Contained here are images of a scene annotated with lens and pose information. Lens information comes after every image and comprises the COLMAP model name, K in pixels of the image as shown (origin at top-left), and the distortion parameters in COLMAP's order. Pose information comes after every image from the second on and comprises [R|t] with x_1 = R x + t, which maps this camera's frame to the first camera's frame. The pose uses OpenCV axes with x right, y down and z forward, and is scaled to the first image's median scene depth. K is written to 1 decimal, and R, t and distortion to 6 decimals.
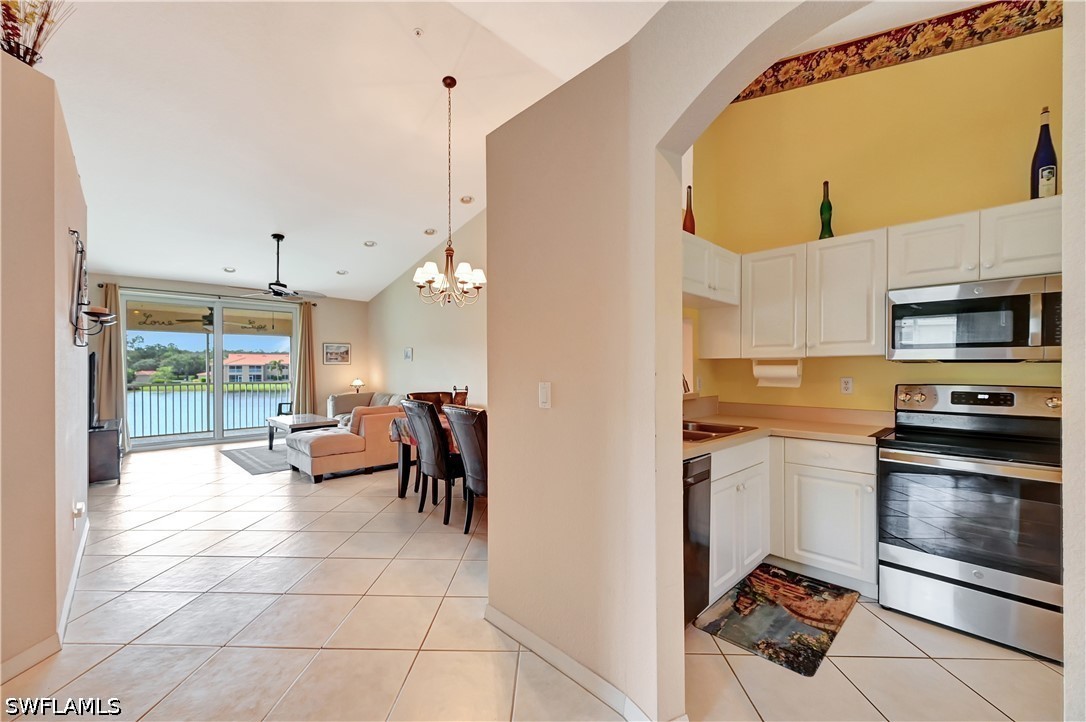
lens RADIAL K [[435.2, 0, 538.6], [0, 435.2, 371.3], [0, 0, 1]] dist [0.000419, 0.001321]
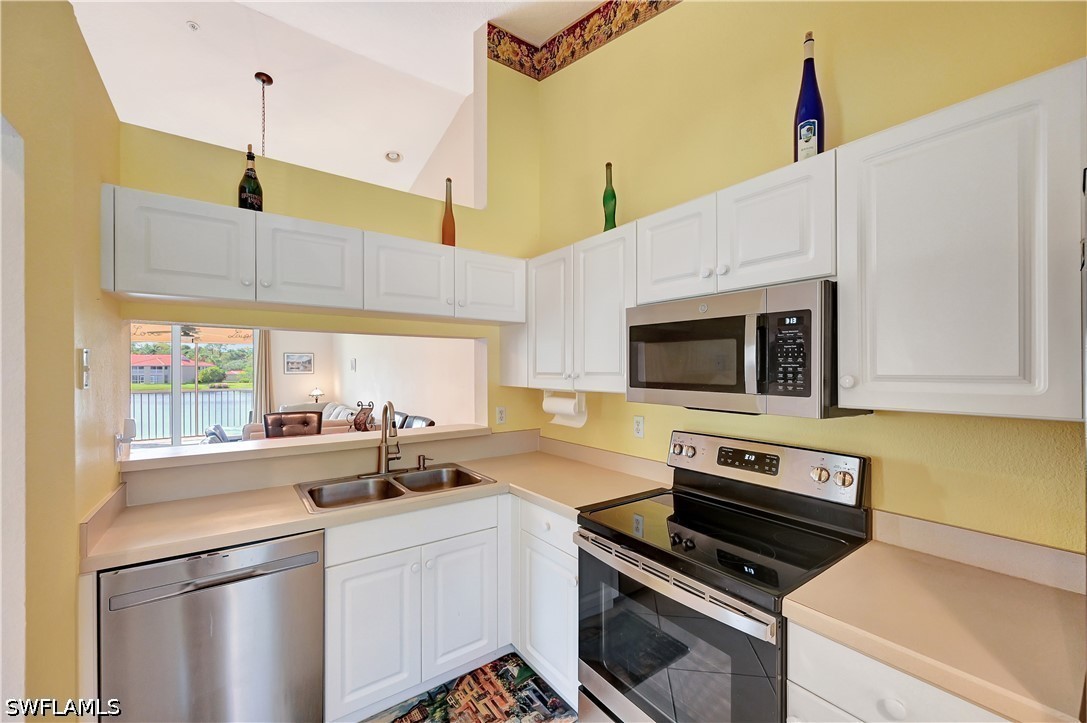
lens RADIAL K [[435.6, 0, 537.2], [0, 435.6, 369.5], [0, 0, 1]] dist [0.000419, 0.001321]
pose [[0.990412, 0.000051, -0.138148, 0.719256], [-0.000440, 0.999996, -0.002784, -0.074078], [0.138148, 0.002818, 0.990408, 0.241506]]
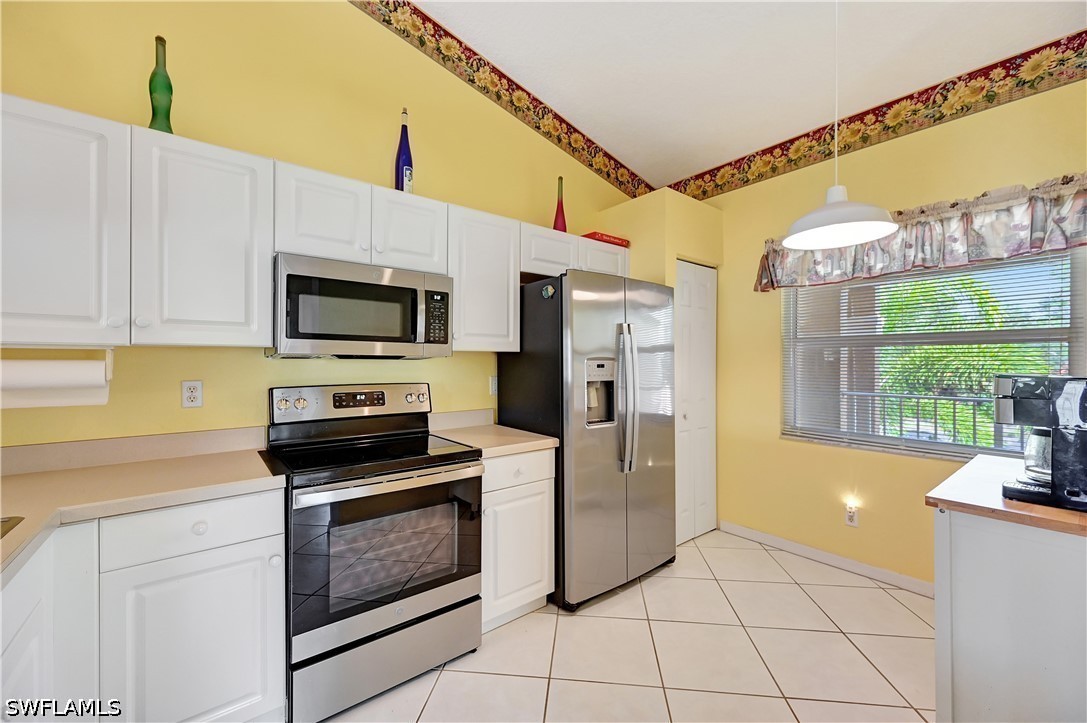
lens RADIAL K [[435.6, 0, 540.6], [0, 435.6, 360.9], [0, 0, 1]] dist [0.000419, 0.001321]
pose [[0.091699, 0.001830, 0.995785, 0.154386], [0.003954, 0.999990, -0.002202, -0.011418], [-0.995779, 0.004140, 0.091691, 0.509474]]
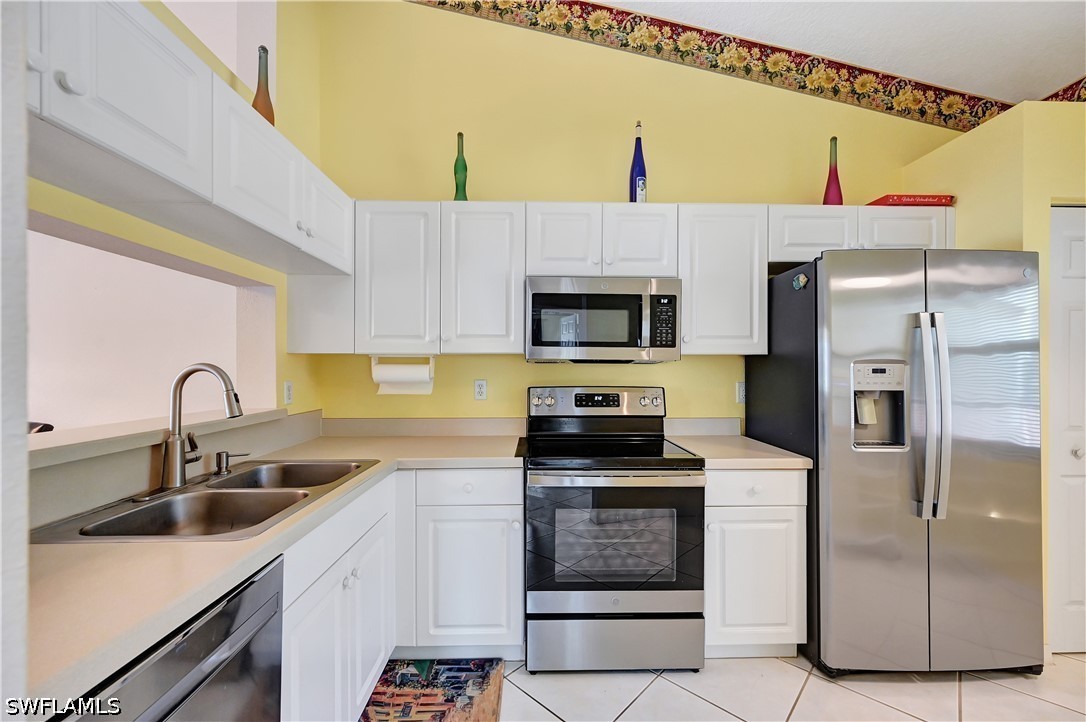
lens RADIAL K [[435.2, 0, 542.5], [0, 435.2, 367.8], [0, 0, 1]] dist [0.000419, 0.001321]
pose [[0.674534, 0.002762, 0.738238, 0.197773], [0.001242, 0.999987, -0.004876, -0.004864], [-0.738242, 0.004206, 0.674522, 0.399650]]
